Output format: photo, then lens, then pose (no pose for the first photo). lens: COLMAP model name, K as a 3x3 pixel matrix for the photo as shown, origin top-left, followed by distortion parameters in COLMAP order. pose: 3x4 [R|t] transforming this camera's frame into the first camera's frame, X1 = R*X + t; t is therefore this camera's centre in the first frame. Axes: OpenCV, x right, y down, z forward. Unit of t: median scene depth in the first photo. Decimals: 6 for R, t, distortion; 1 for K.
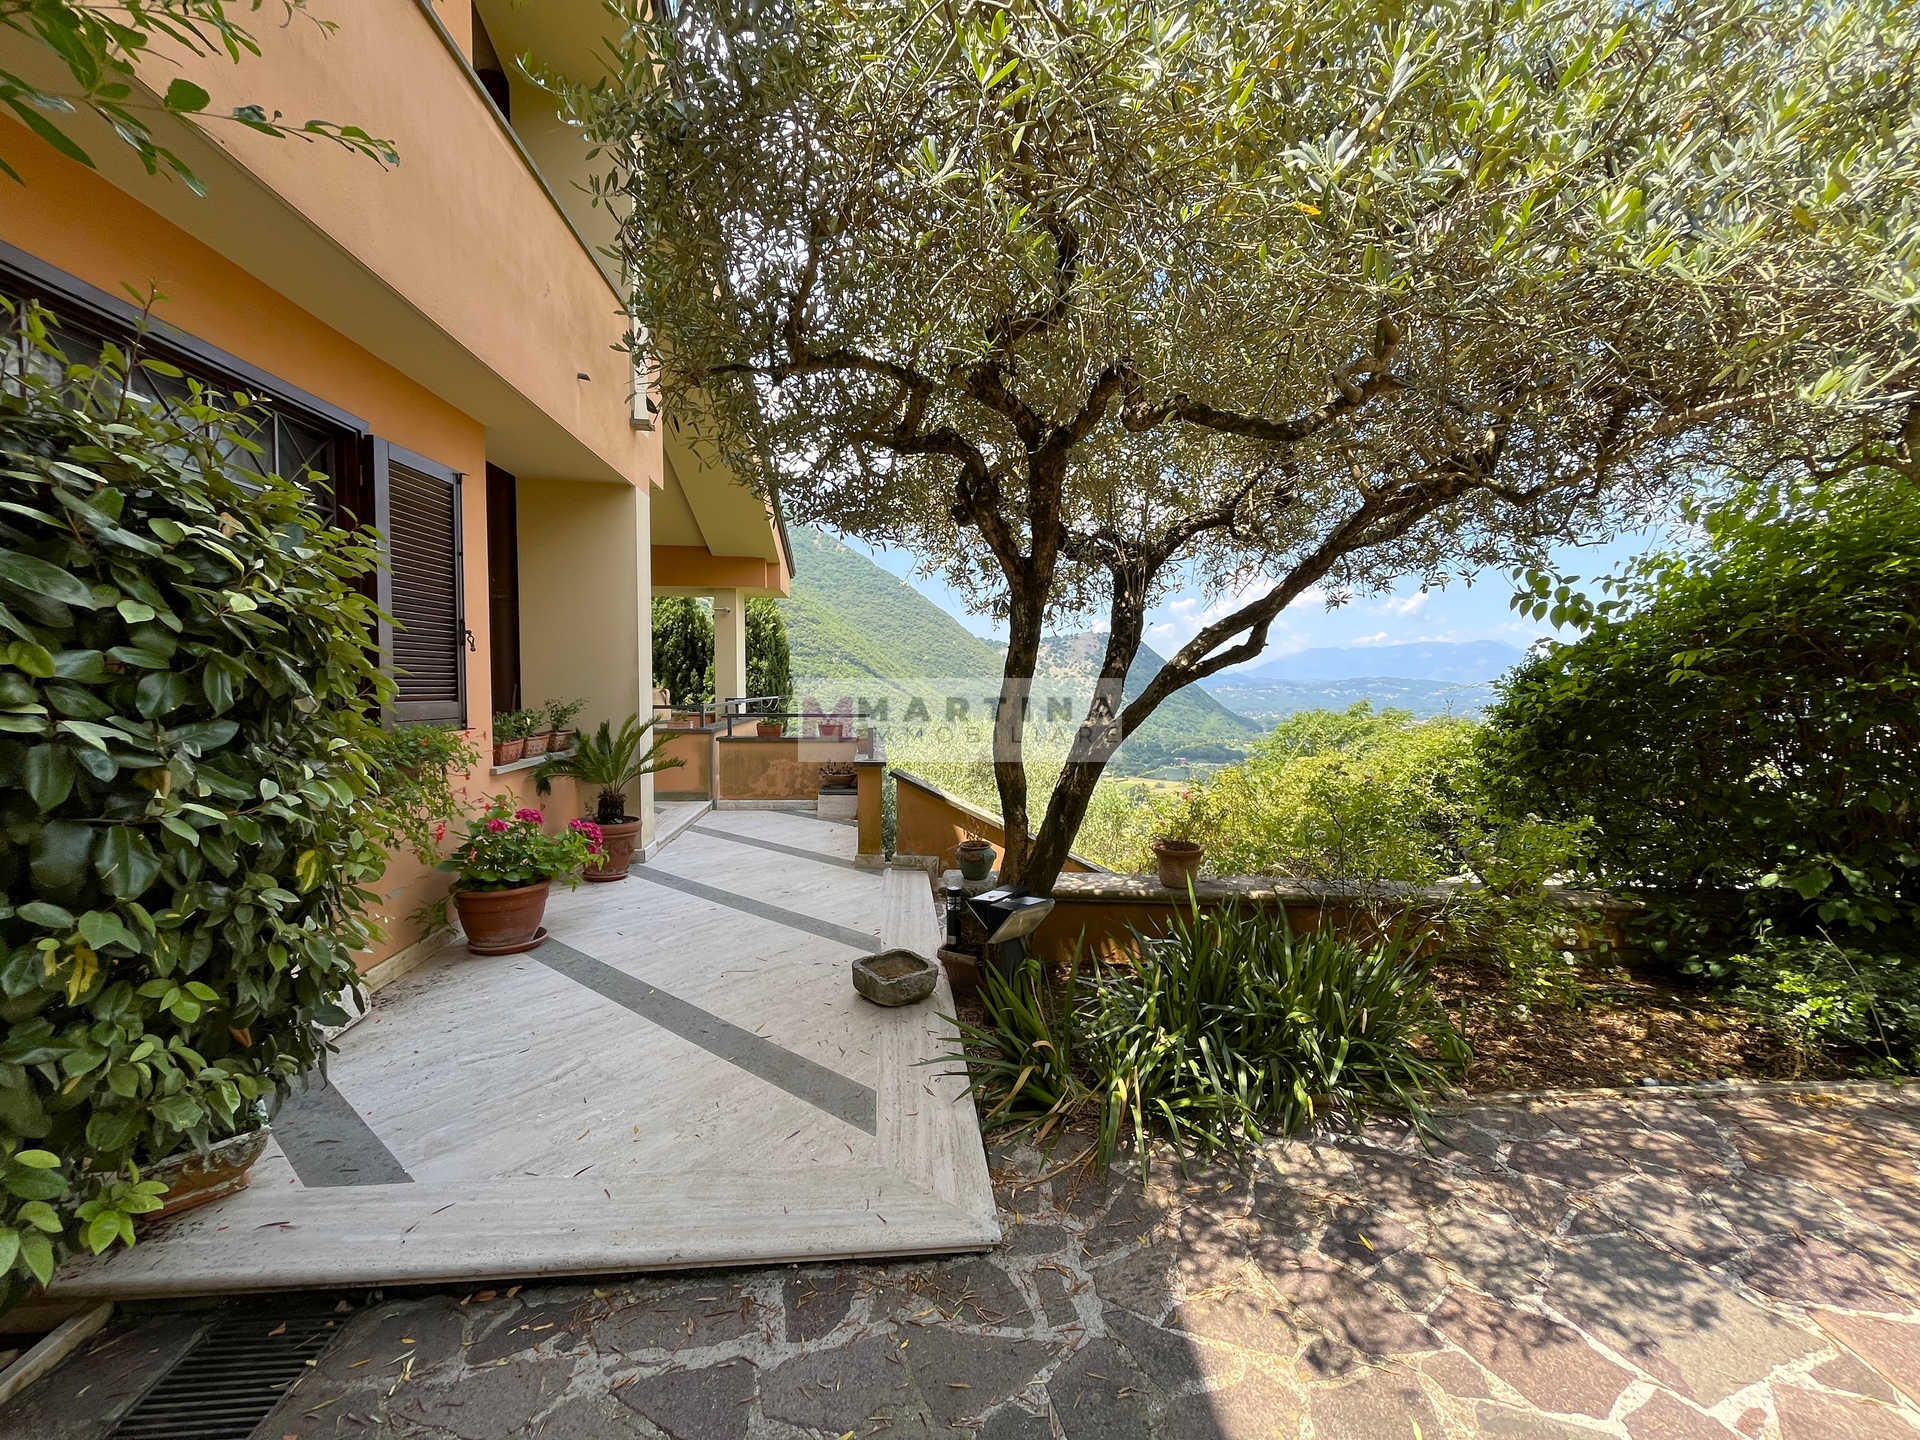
lens RADIAL K [[775.9, 0, 963.0], [0, 775.9, 721.8], [0, 0, 1]] dist [-0.002727, -0.000217]
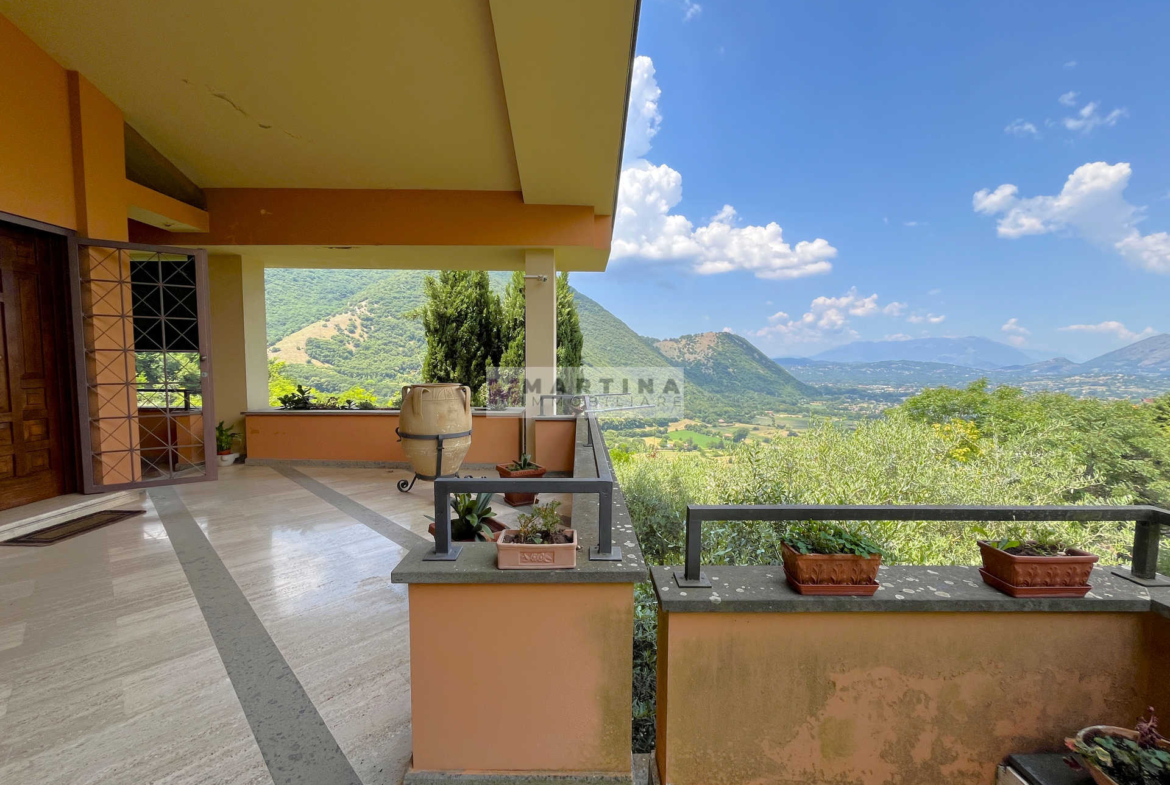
lens RADIAL K [[472.3, 0, 587.9], [0, 472.3, 394.5], [0, 0, 1]] dist [0.000161, -0.000120]
pose [[0.996107, 0.005662, -0.087976, -0.178683], [-0.004372, 0.999880, 0.014850, -0.031297], [0.088049, -0.014408, 0.996012, 0.445416]]
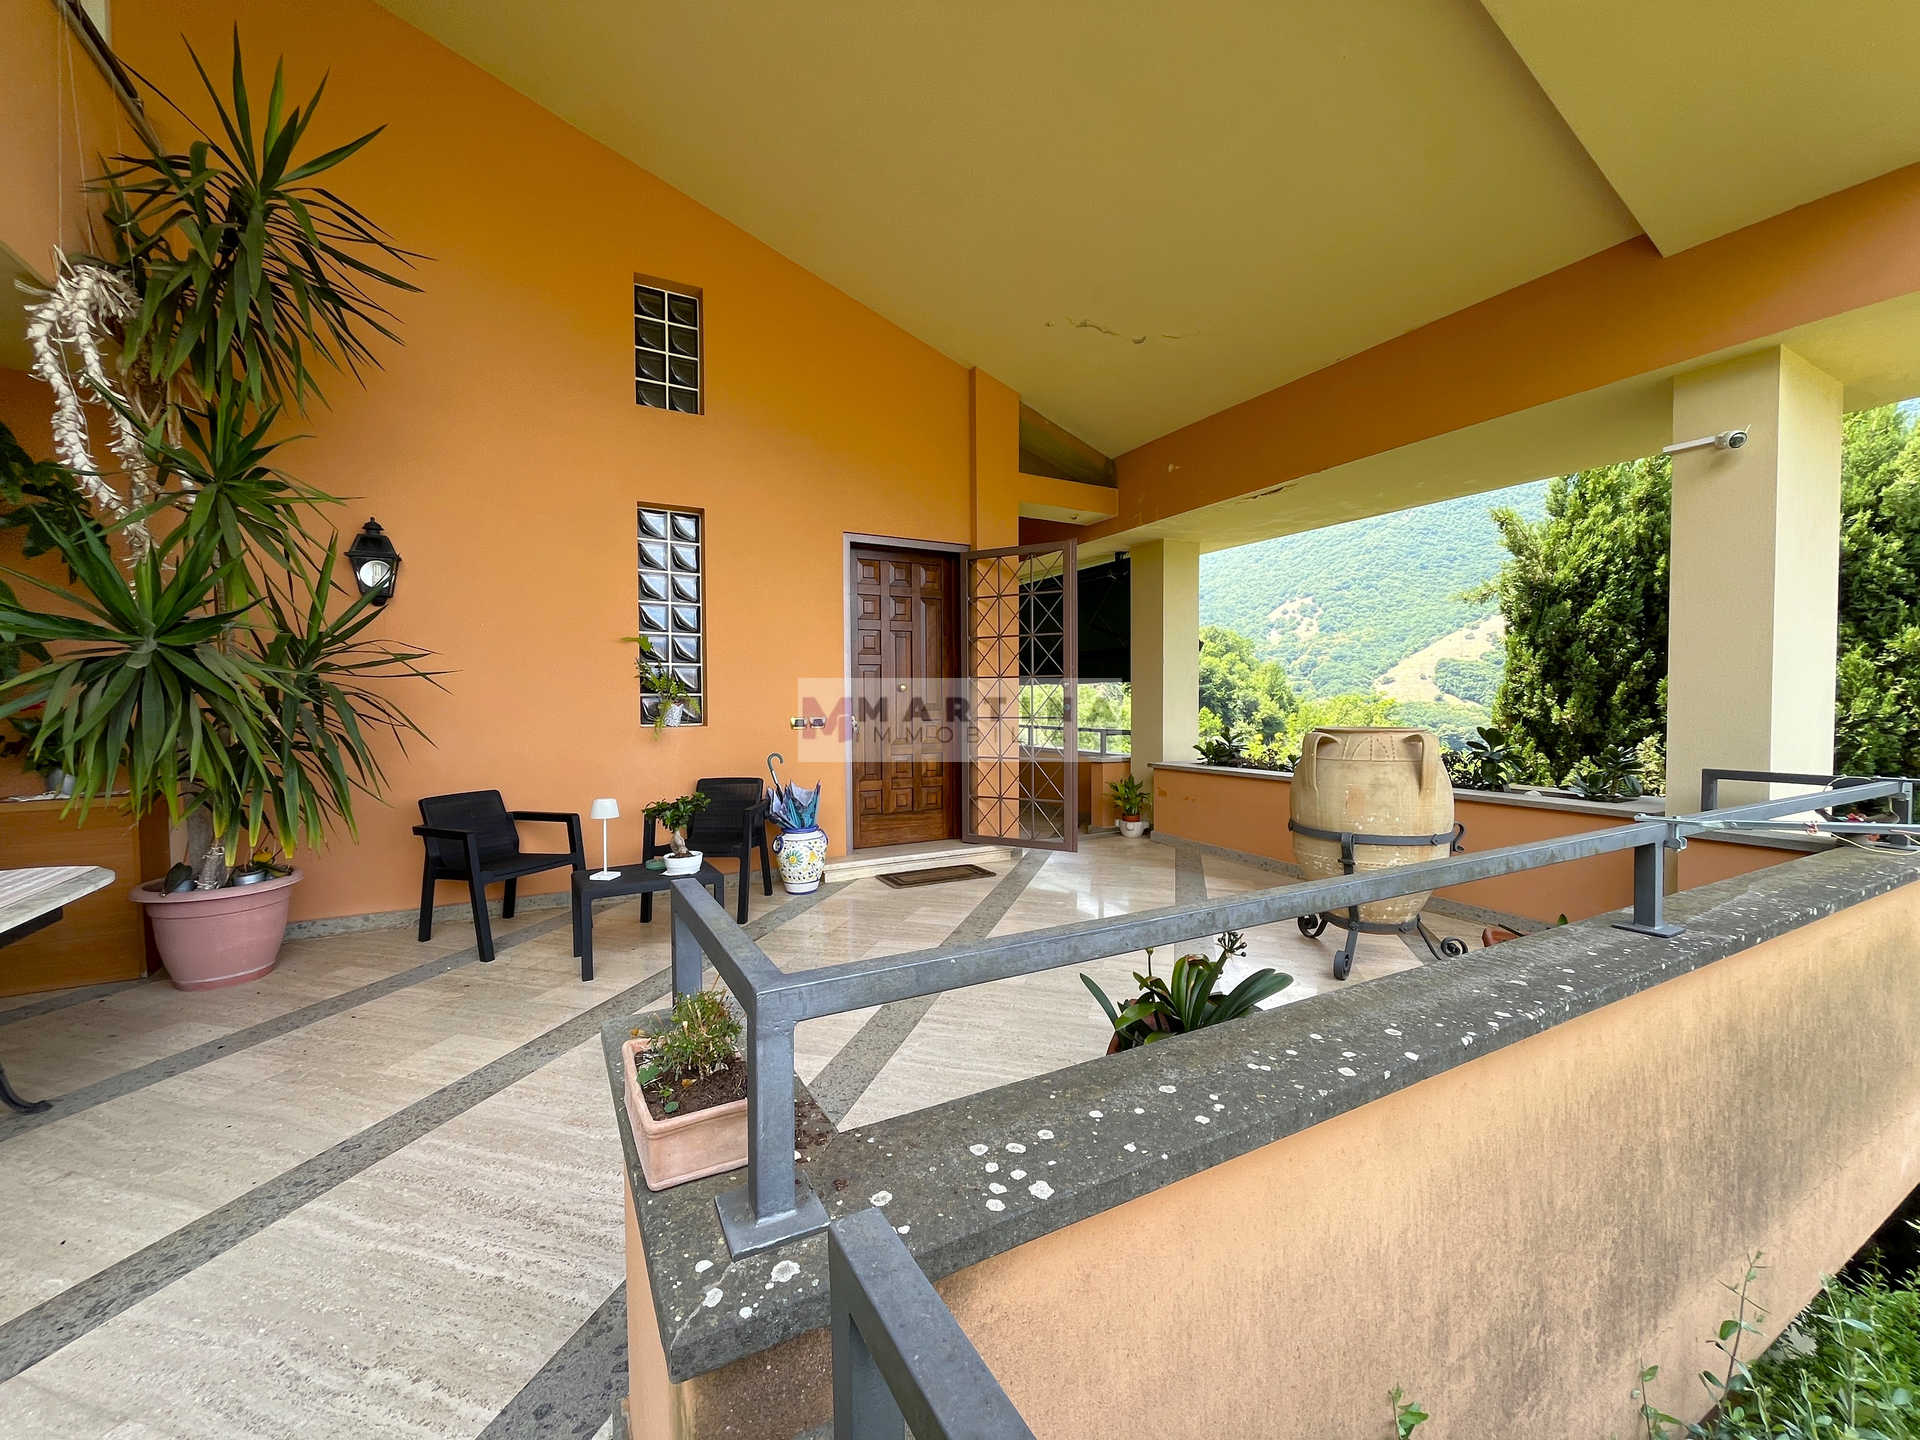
lens RADIAL K [[775.9, 0, 963.0], [0, 775.9, 721.8], [0, 0, 1]] dist [-0.002727, -0.000217]
pose [[0.387026, 0.017669, -0.921900, -0.130401], [-0.040156, 0.999191, 0.002293, -0.030308], [0.921194, 0.036132, 0.387422, 0.534923]]
